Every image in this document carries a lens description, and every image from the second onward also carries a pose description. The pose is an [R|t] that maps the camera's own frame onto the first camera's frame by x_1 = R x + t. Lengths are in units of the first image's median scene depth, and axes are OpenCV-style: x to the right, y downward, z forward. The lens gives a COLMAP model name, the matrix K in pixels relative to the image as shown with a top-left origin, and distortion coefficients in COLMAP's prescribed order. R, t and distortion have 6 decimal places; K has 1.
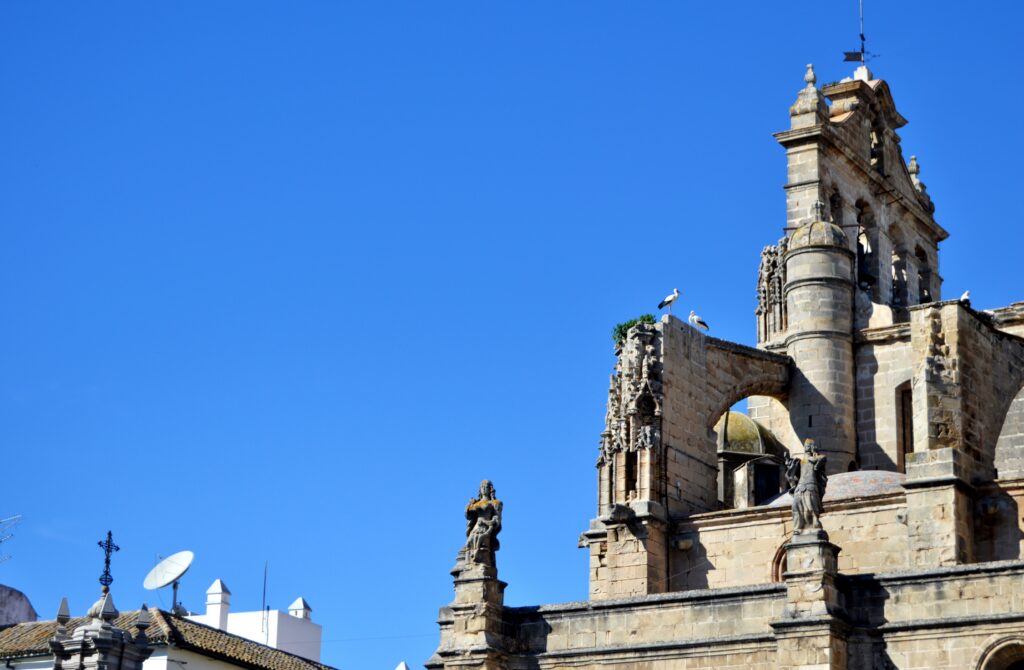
lens RADIAL K [[2293.0, 0, 512.3], [0, 2293.0, 335.7], [0, 0, 1]] dist [0.015223, 0.000000]
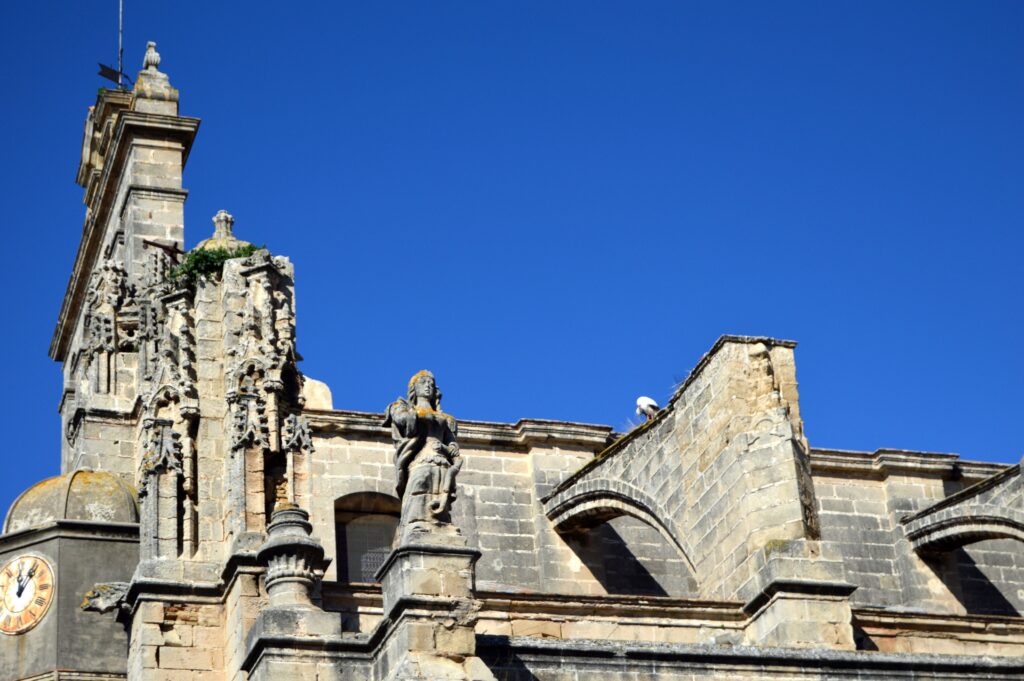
lens RADIAL K [[2219.1, 0, 511.7], [0, 2219.1, 339.4], [0, 0, 1]] dist [-0.009021, 0.000000]
pose [[0.629929, 0.303557, 0.714872, -0.338171], [-0.144396, 0.950180, -0.276238, 0.181953], [-0.763112, 0.070786, 0.642379, 0.655776]]
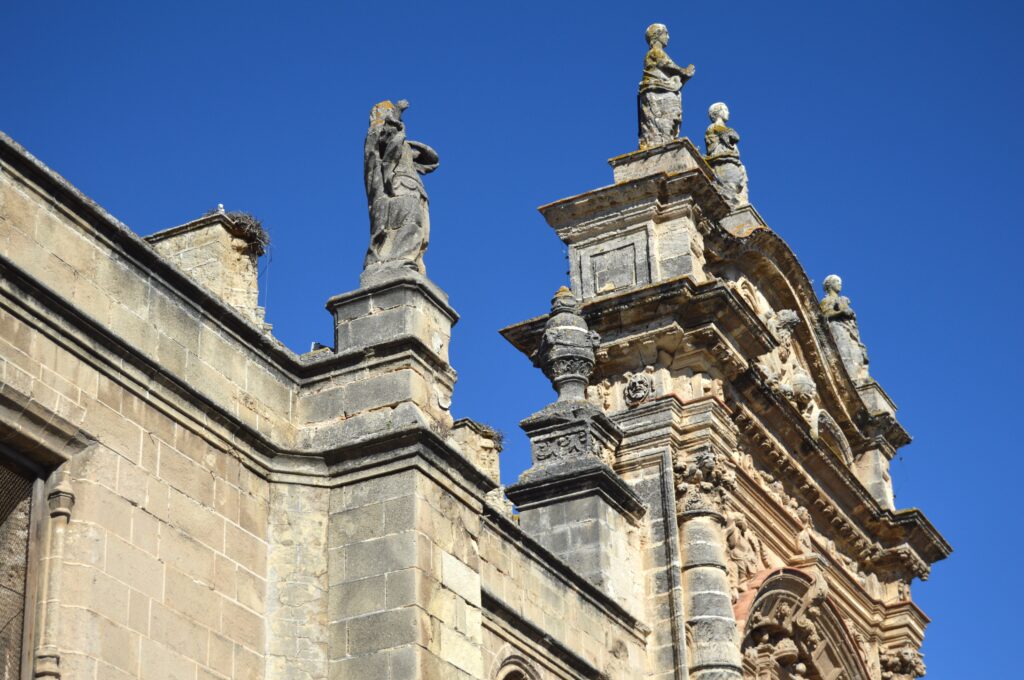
lens RADIAL K [[2016.3, 0, 511.5], [0, 2016.3, 339.9], [0, 0, 1]] dist [-0.023087, 0.000000]
pose [[-0.092333, 0.463120, 0.881473, -0.190022], [-0.270220, 0.840379, -0.469835, 0.243169], [-0.958361, -0.281573, 0.047550, 0.845353]]
